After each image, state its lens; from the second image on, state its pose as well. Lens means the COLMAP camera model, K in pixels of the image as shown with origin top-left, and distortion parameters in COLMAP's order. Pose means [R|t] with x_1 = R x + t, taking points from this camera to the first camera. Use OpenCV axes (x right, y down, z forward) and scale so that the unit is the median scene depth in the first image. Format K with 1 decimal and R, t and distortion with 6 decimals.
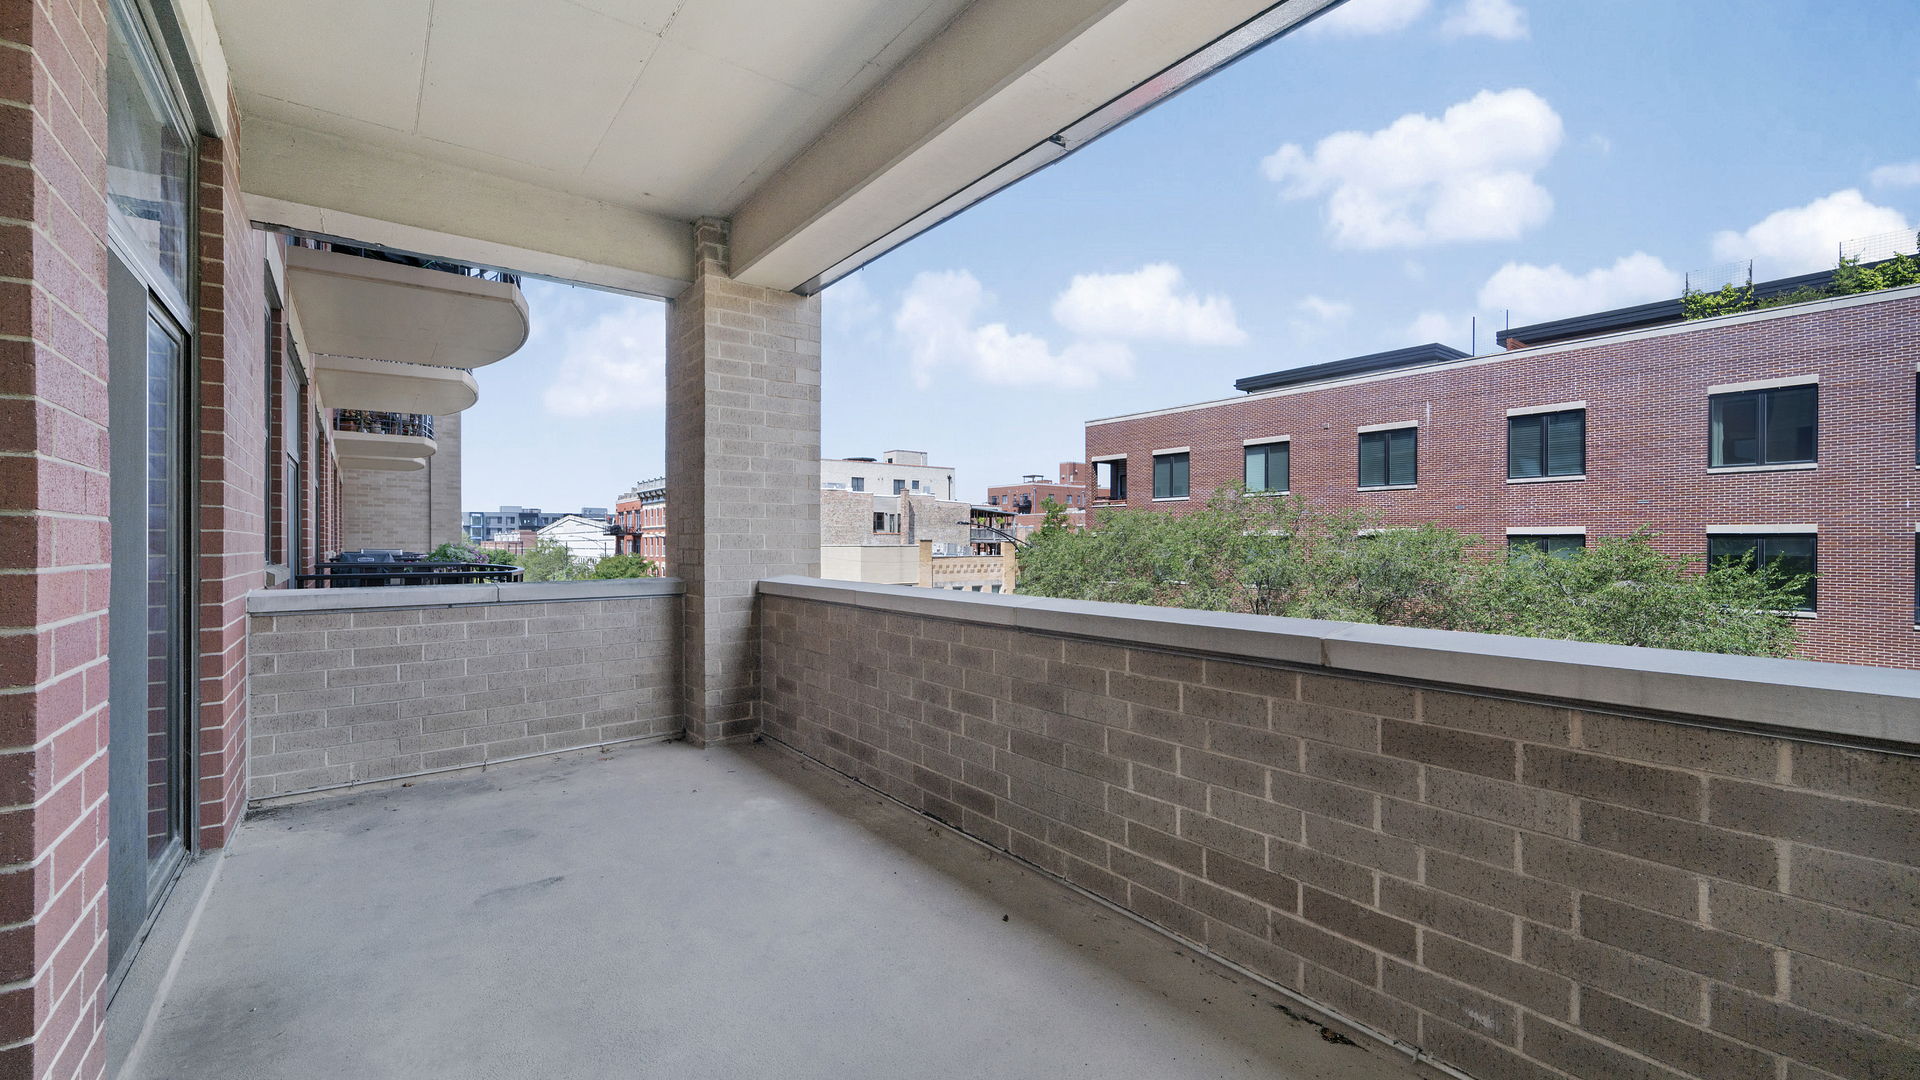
lens RADIAL K [[788.5, 0, 963.0], [0, 788.5, 541.5], [0, 0, 1]] dist [-0.002999, -0.000281]
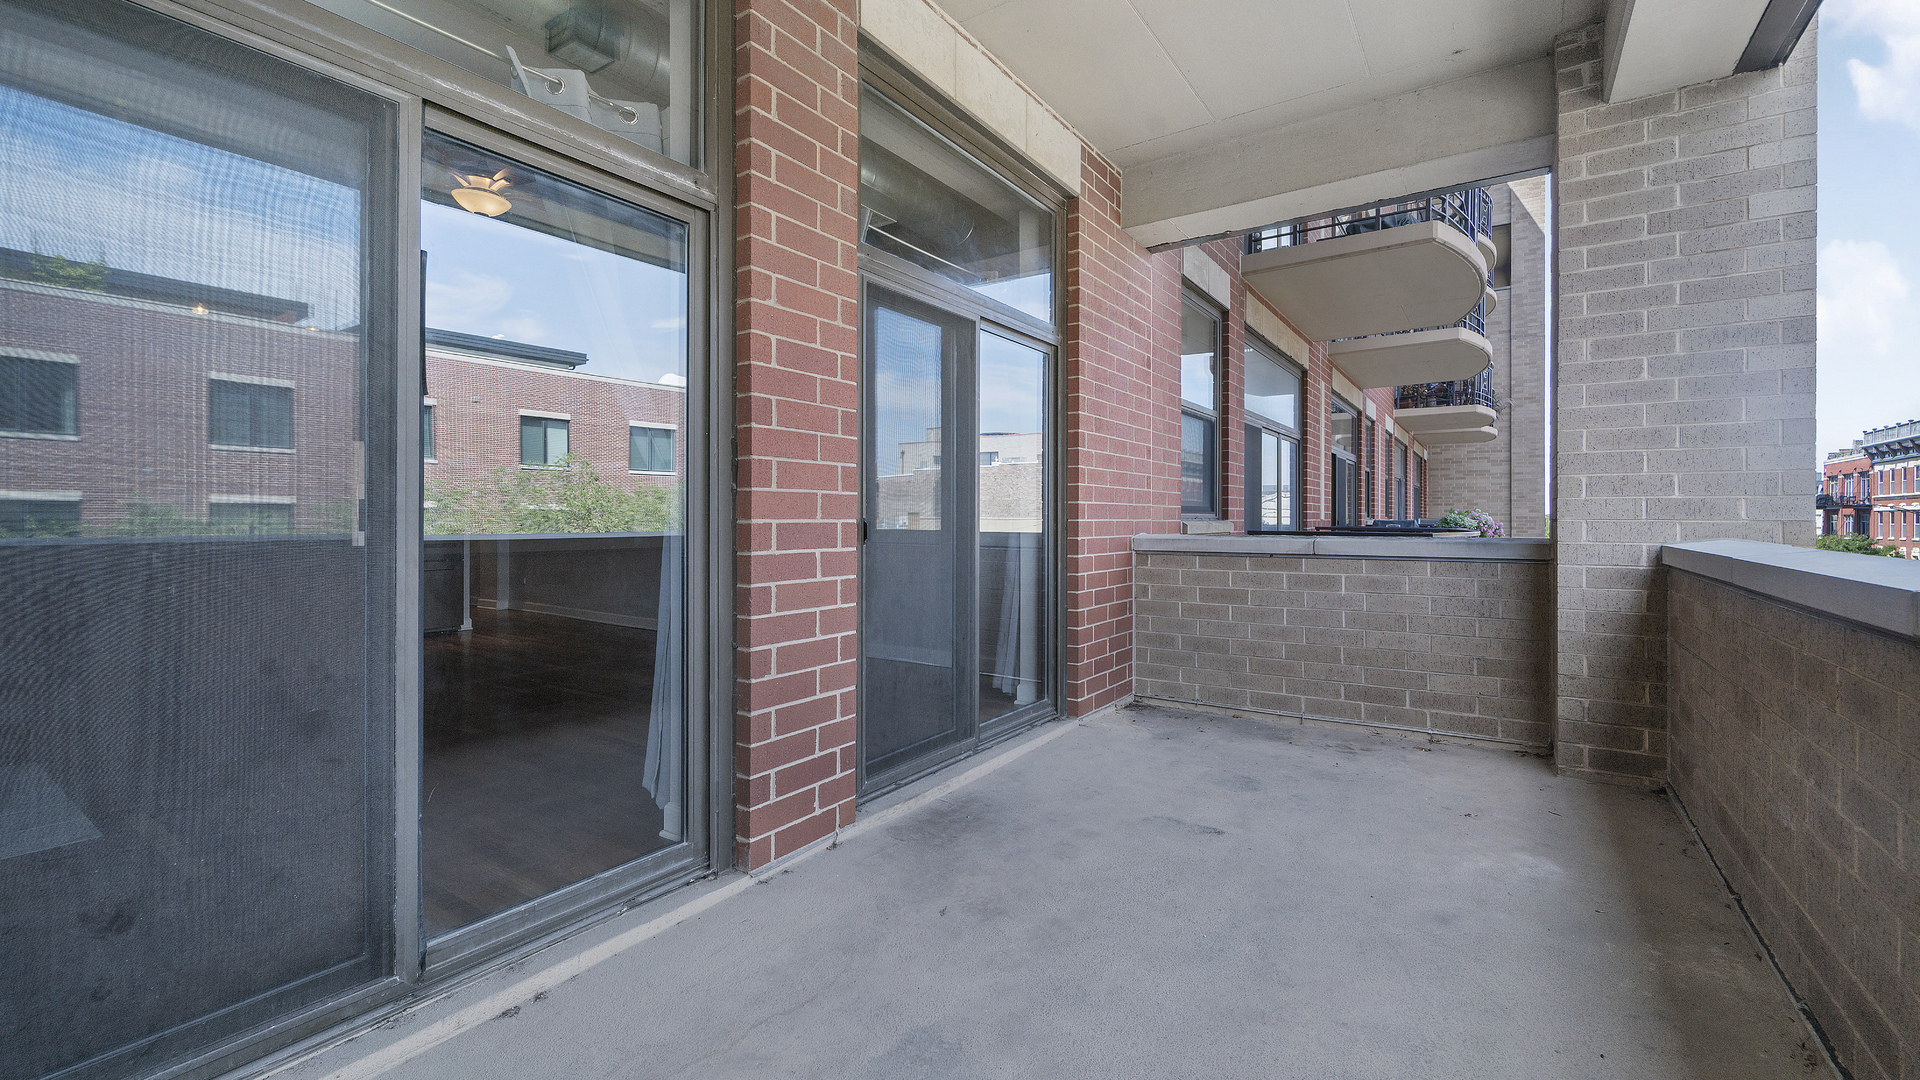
lens RADIAL K [[788.5, 0, 942.7], [0, 788.5, 514.3], [0, 0, 1]] dist [-0.002999, -0.000281]
pose [[0.284928, -0.002359, -0.958546, 0.197075], [-0.003437, 0.999988, -0.003482, 0.029059], [0.958543, 0.004286, 0.284916, 0.255068]]
